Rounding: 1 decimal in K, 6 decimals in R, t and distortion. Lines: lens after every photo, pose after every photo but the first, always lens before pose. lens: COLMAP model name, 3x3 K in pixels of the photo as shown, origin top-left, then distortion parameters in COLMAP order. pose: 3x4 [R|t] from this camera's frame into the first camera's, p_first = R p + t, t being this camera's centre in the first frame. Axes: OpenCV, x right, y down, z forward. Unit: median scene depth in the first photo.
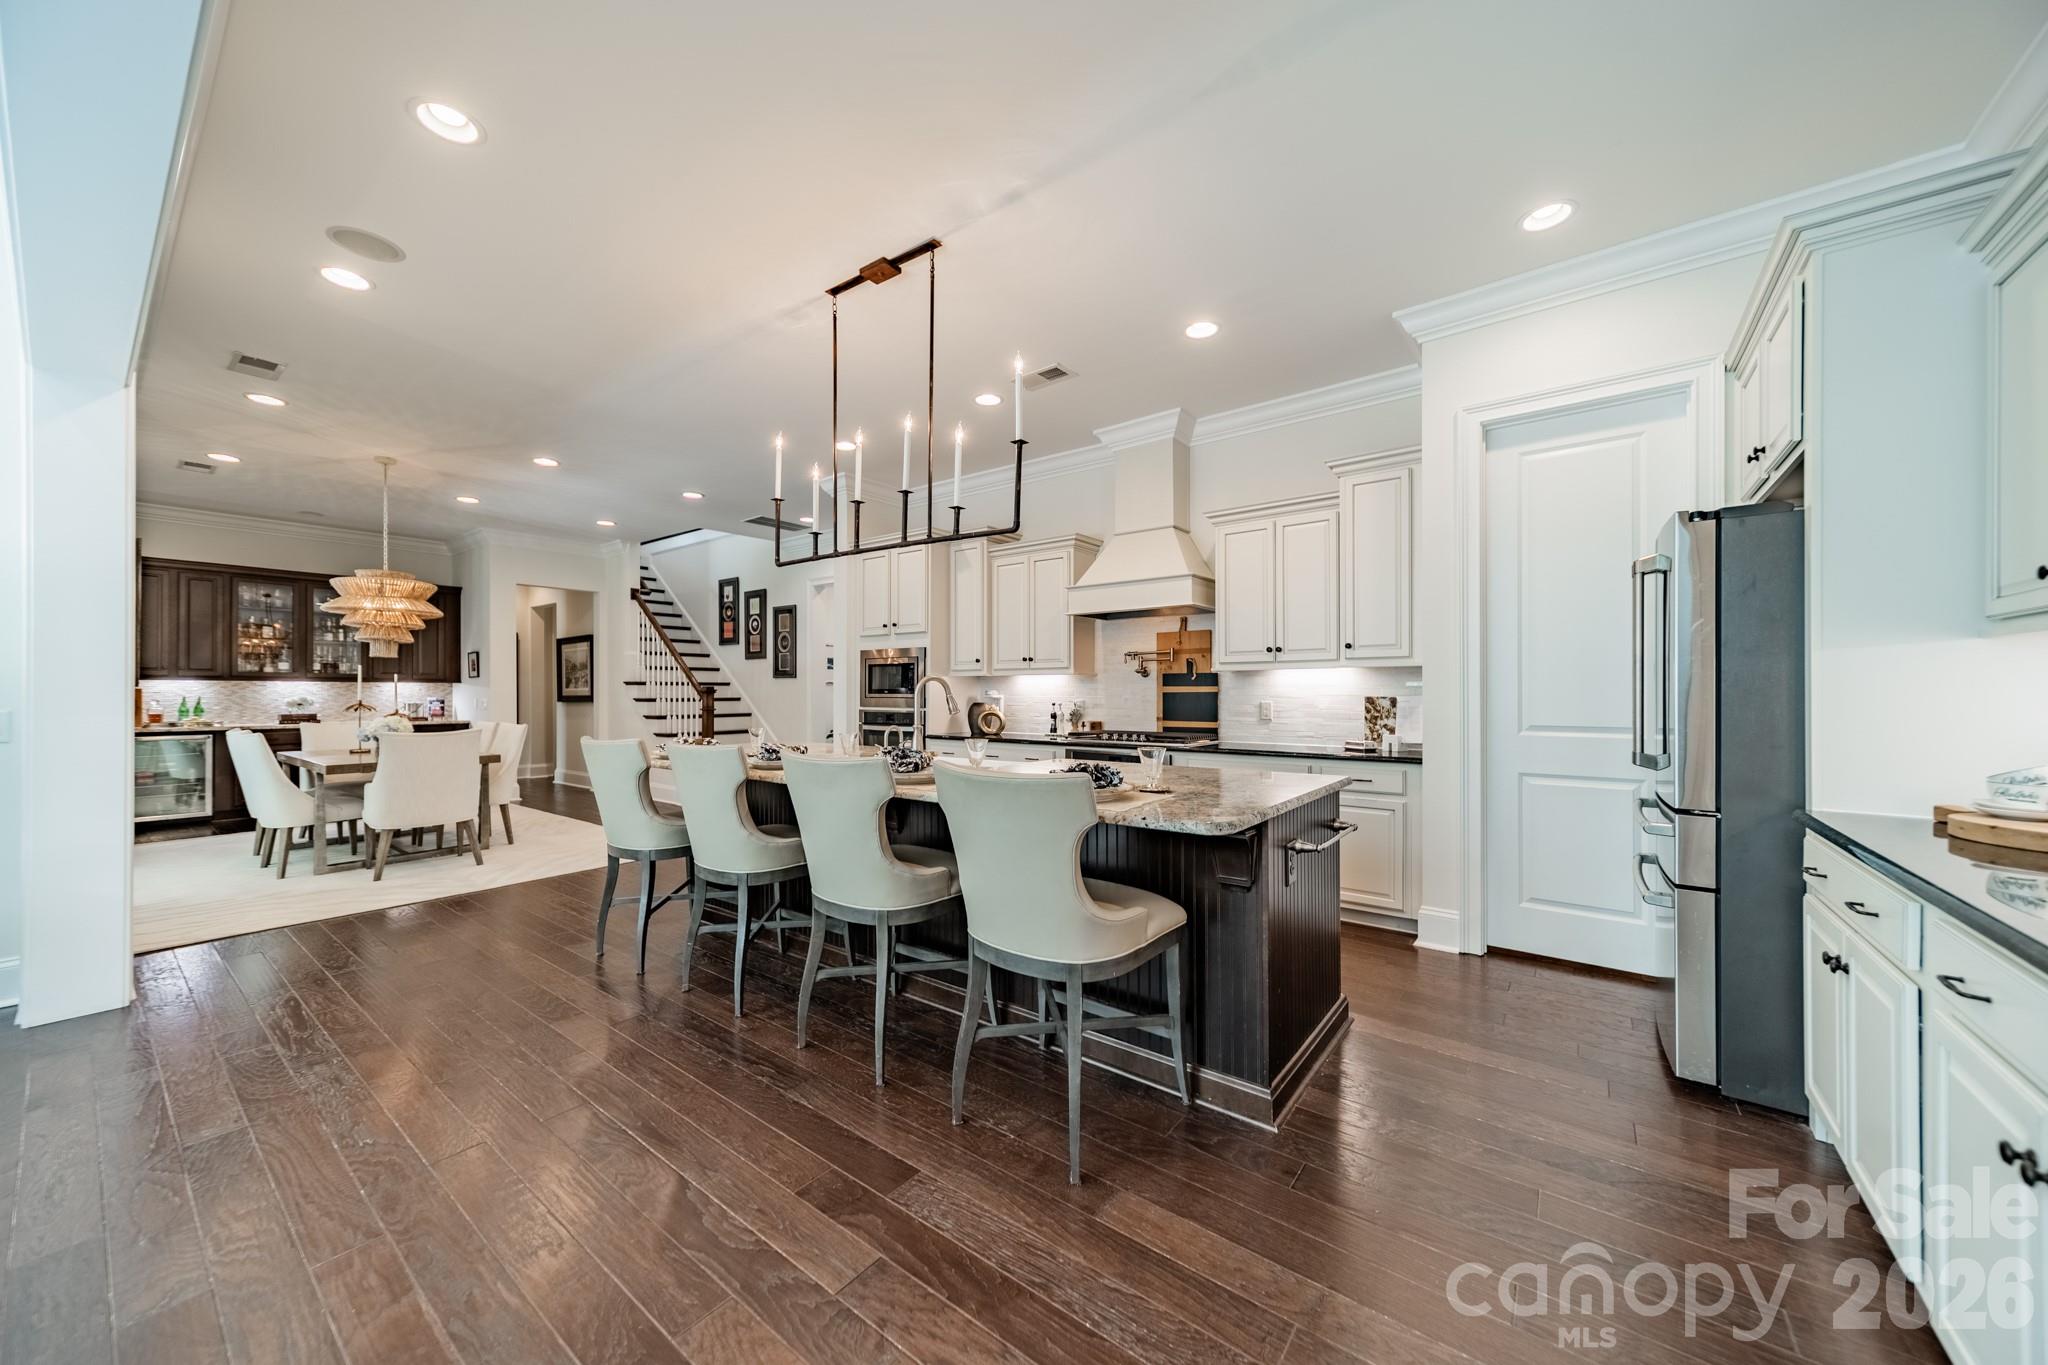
lens RADIAL K [[722.1, 0, 1020.7], [0, 722.1, 690.1], [0, 0, 1]] dist [0.008797, 0.000017]
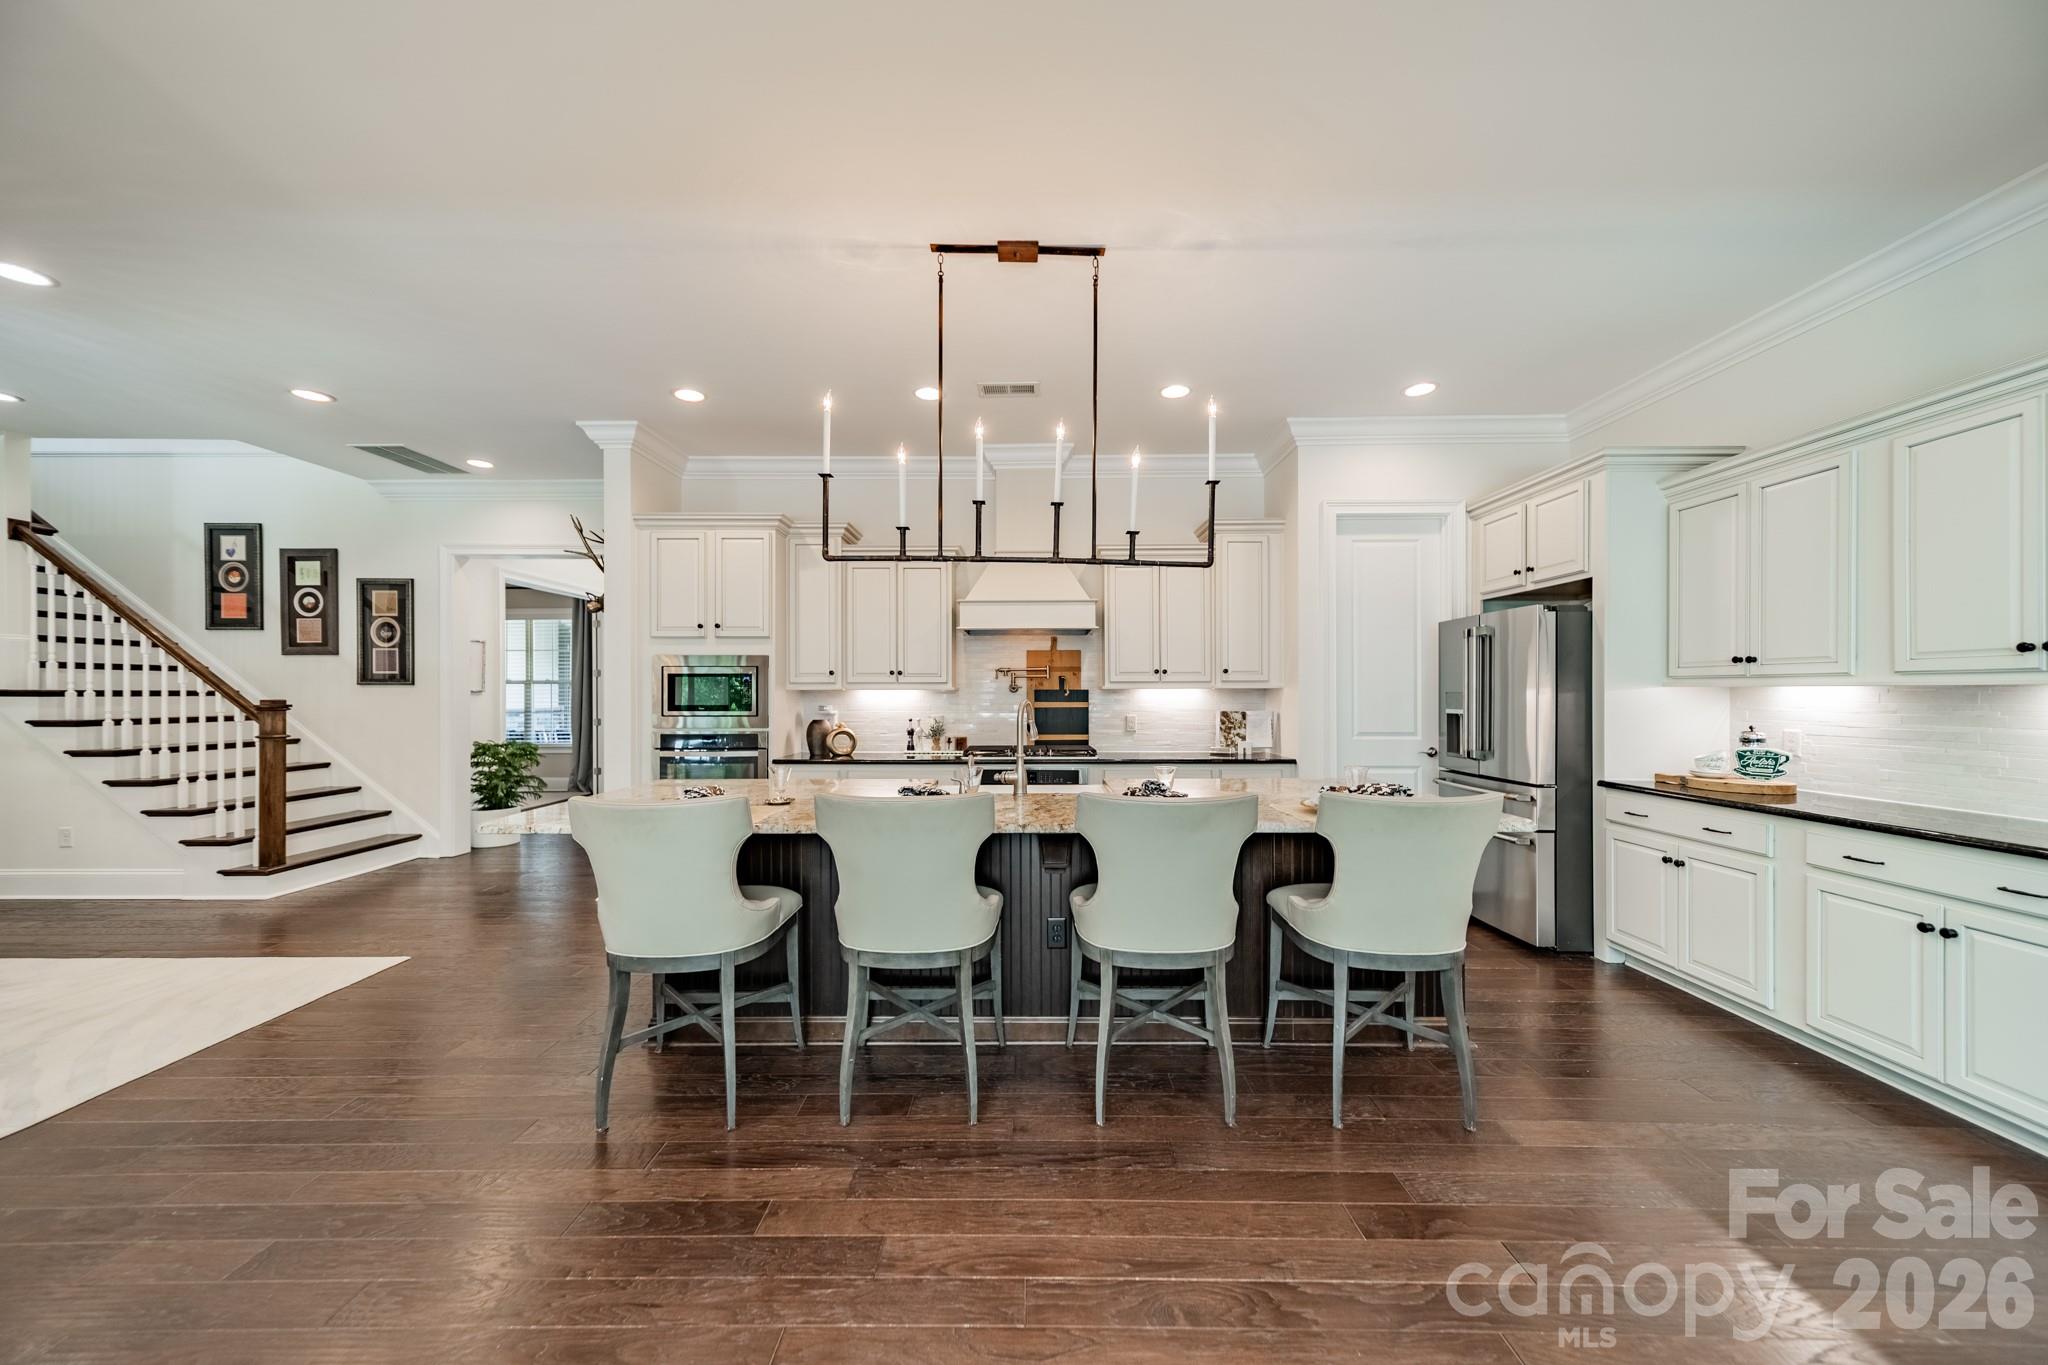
lens RADIAL K [[724.1, 0, 1022.7], [0, 724.1, 694.9], [0, 0, 1]] dist [-0.000536, 0.000004]
pose [[0.799598, -0.001762, 0.600533, -0.441403], [-0.001985, 0.999982, 0.005577, -0.020799], [-0.600533, -0.005652, 0.799580, 0.168065]]
